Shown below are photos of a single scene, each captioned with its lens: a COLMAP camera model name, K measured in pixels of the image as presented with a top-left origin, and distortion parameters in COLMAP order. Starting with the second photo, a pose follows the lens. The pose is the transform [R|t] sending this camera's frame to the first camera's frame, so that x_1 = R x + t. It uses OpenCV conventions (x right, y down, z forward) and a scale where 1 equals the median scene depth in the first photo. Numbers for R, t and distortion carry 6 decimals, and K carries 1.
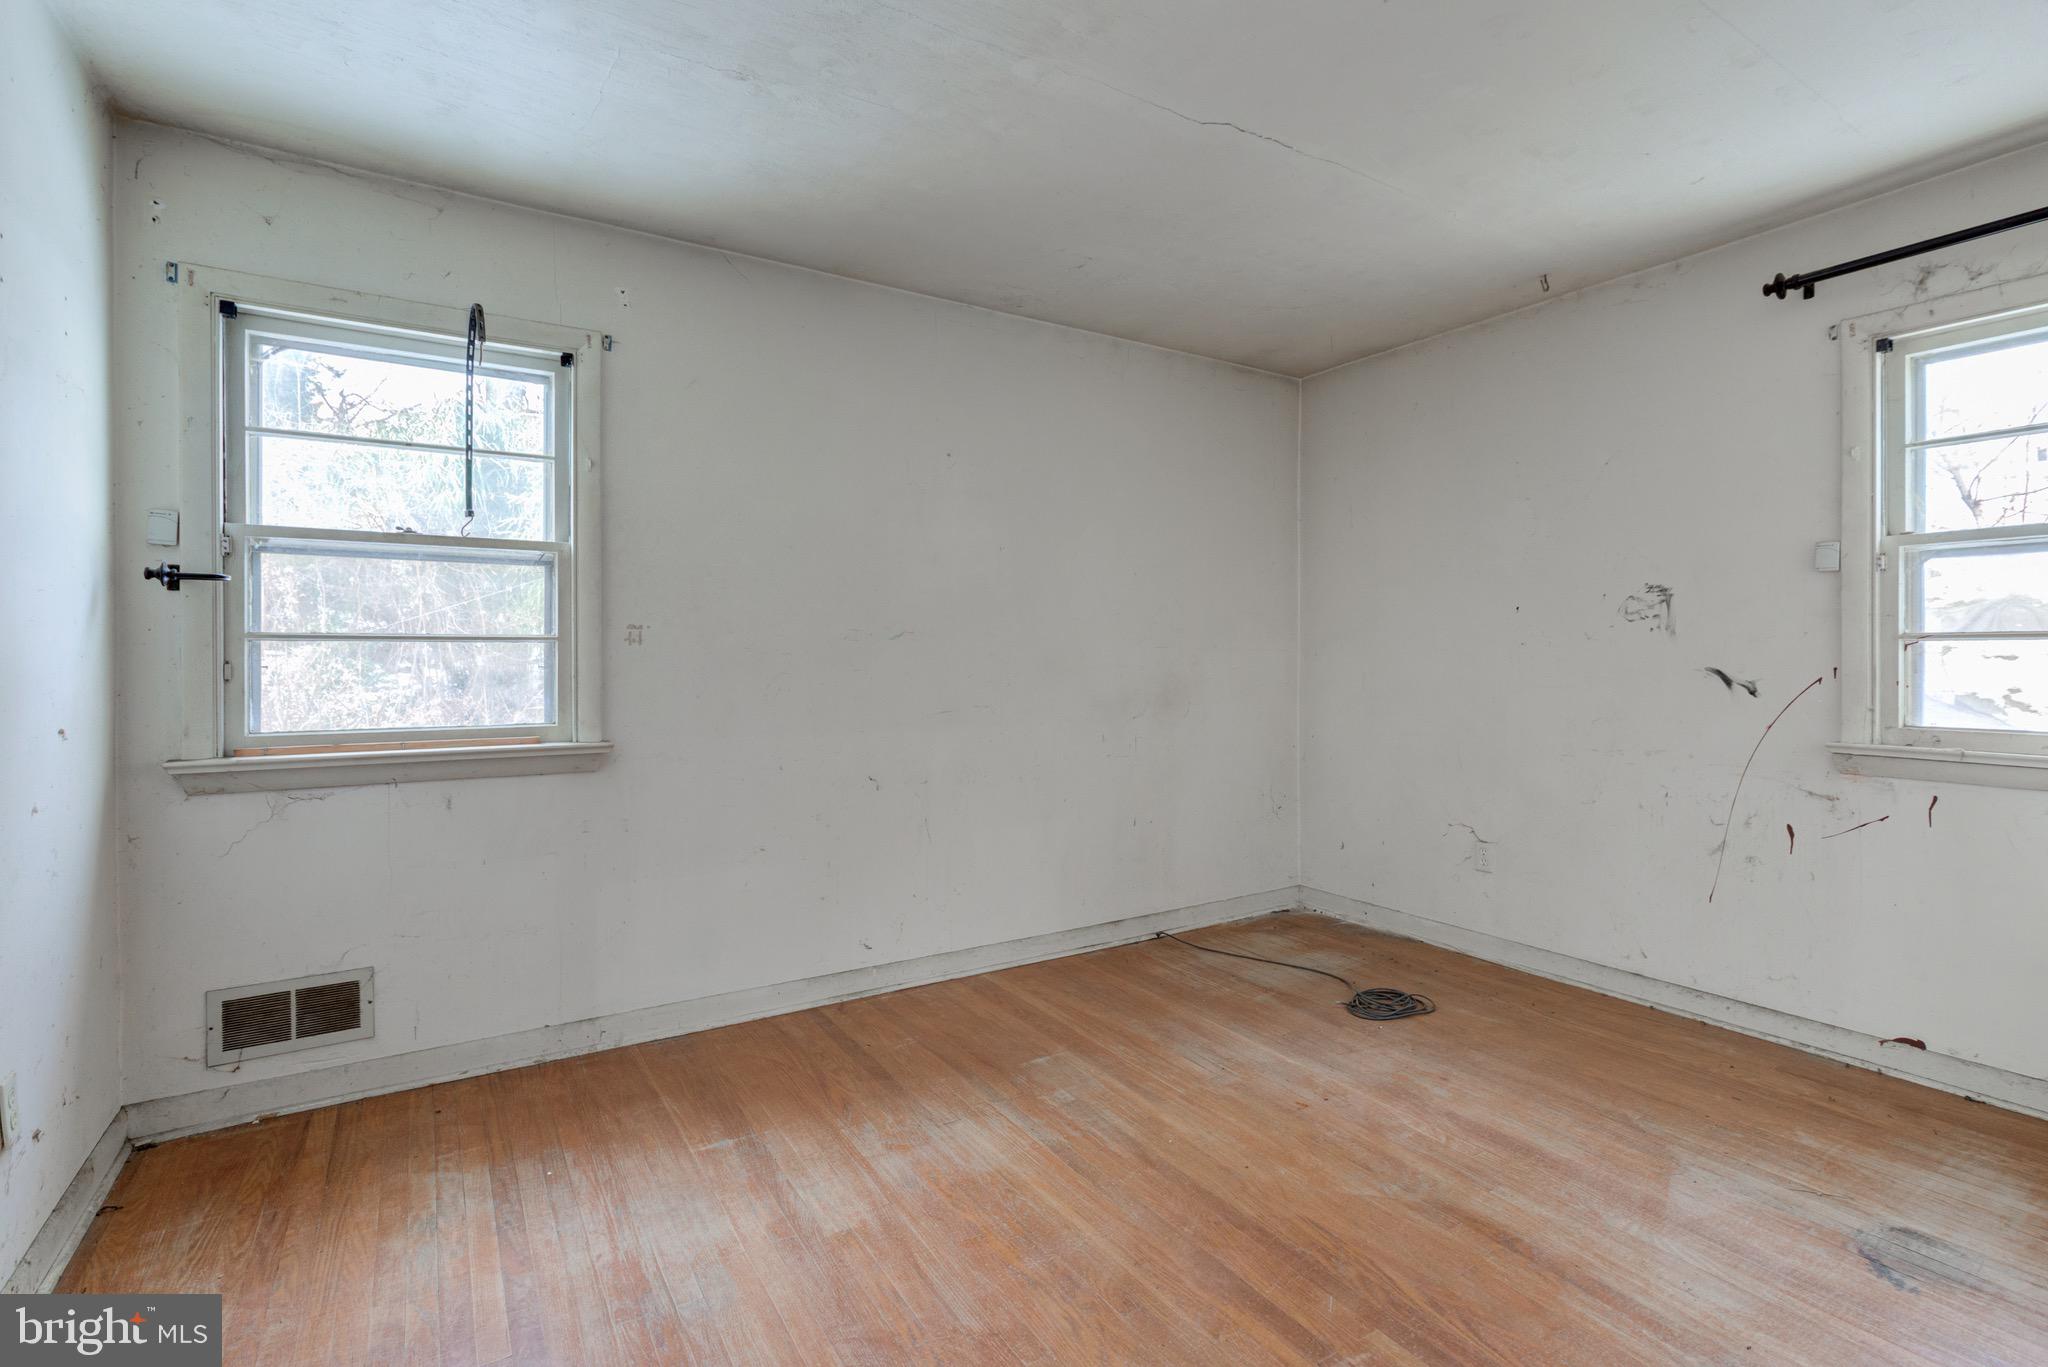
lens RADIAL K [[994.4, 0, 1030.8], [0, 994.4, 654.2], [0, 0, 1]] dist [0.002413, 0.001837]
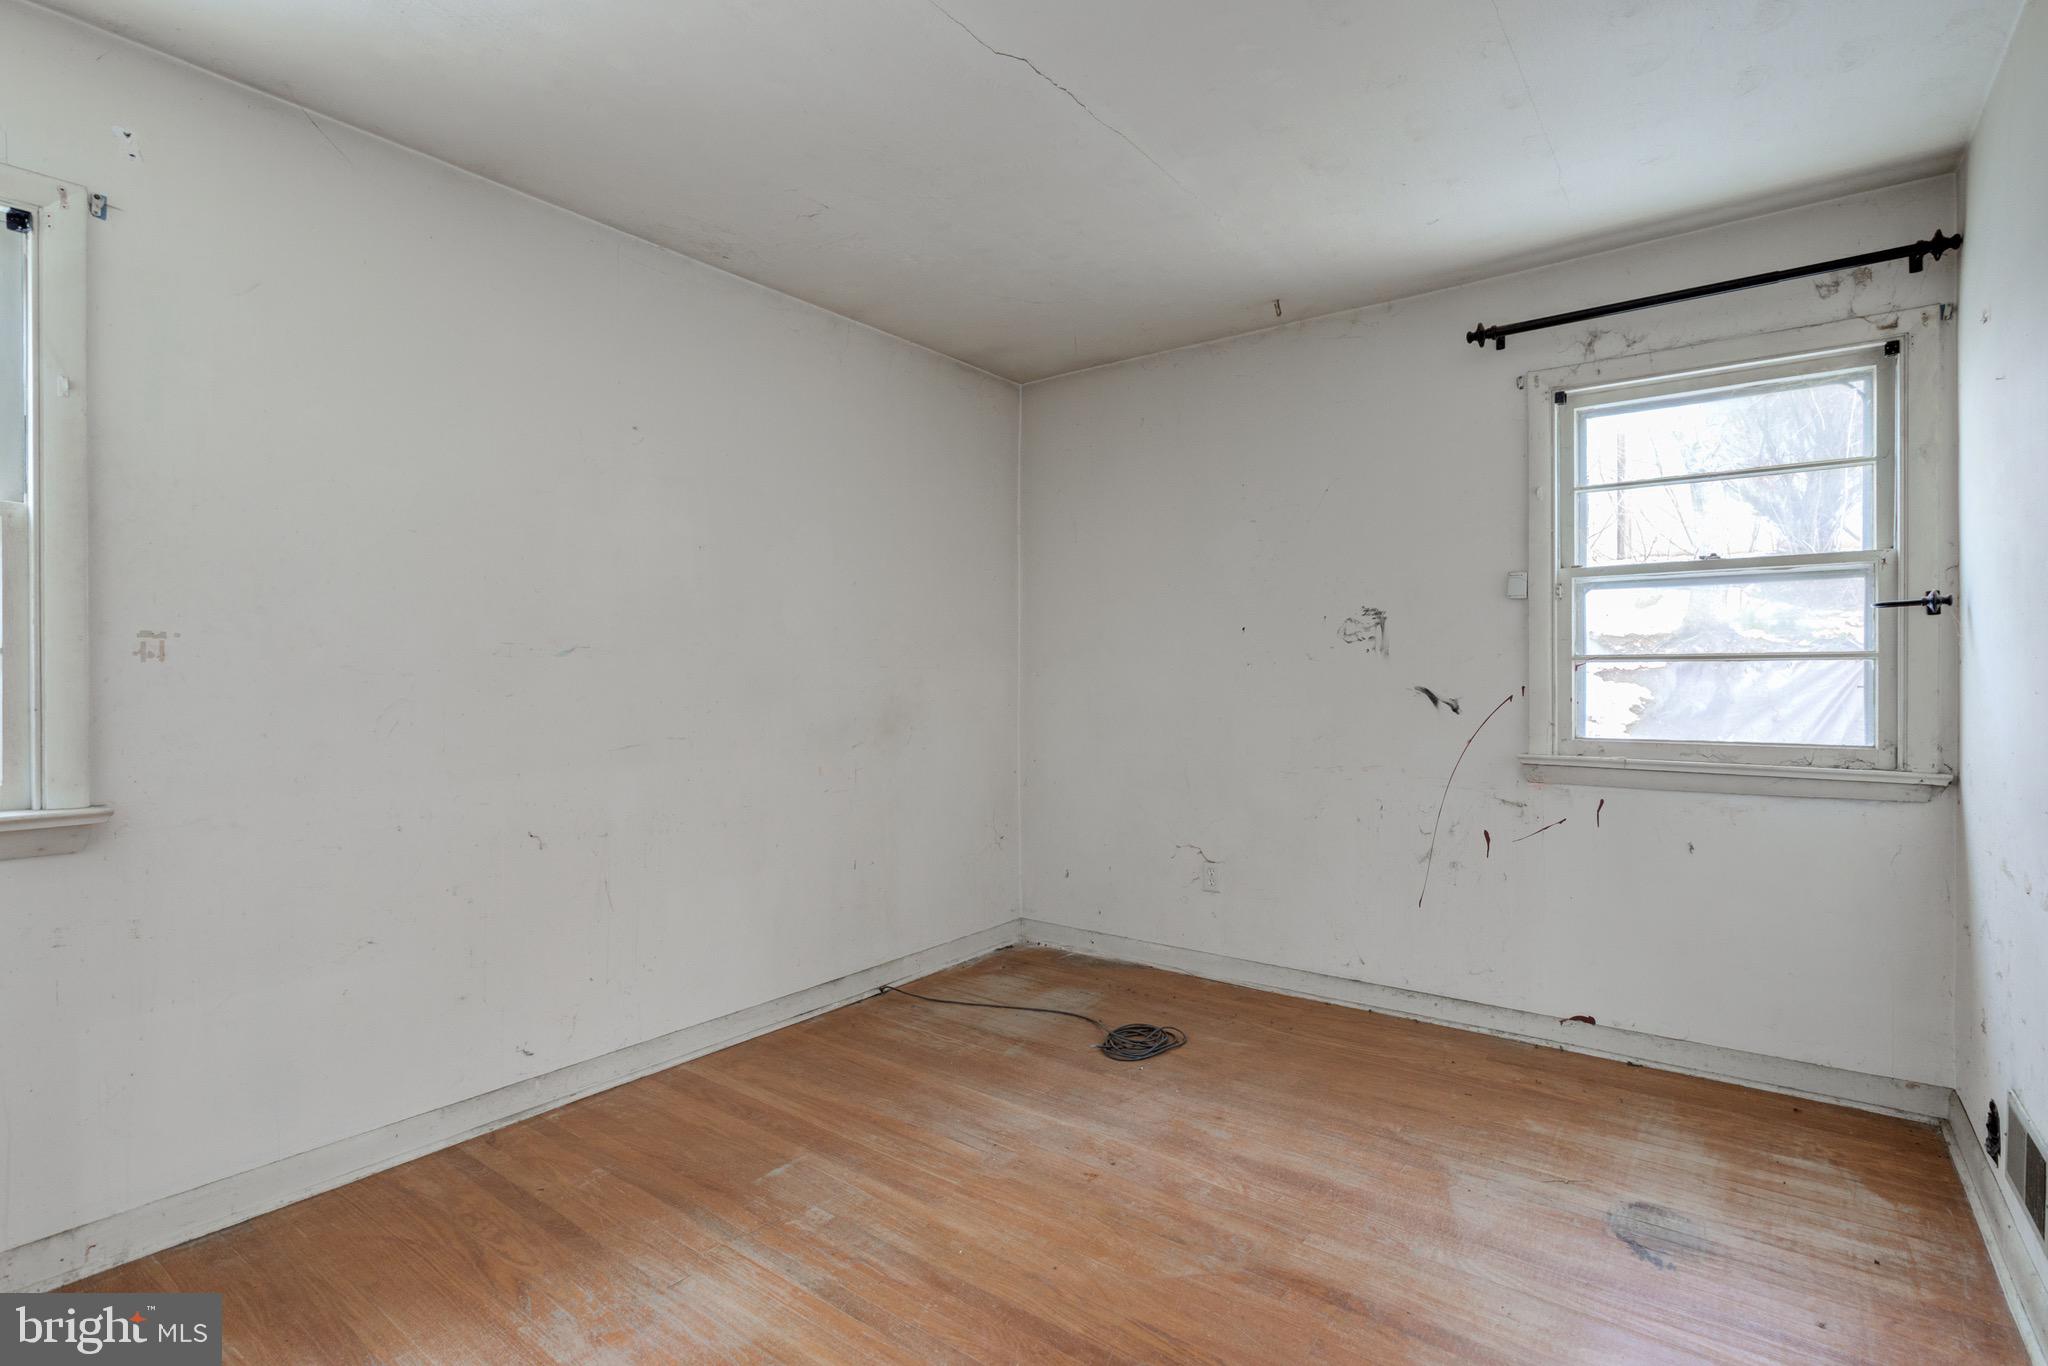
lens RADIAL K [[1003.3, 0, 1047.4], [0, 1003.3, 675.1], [0, 0, 1]] dist [-0.007176, 0.007739]
pose [[0.932125, -0.000612, 0.362136, -0.086476], [0.000736, 1.000000, -0.000206, 0.000927], [-0.362136, 0.000459, 0.932125, 0.160649]]
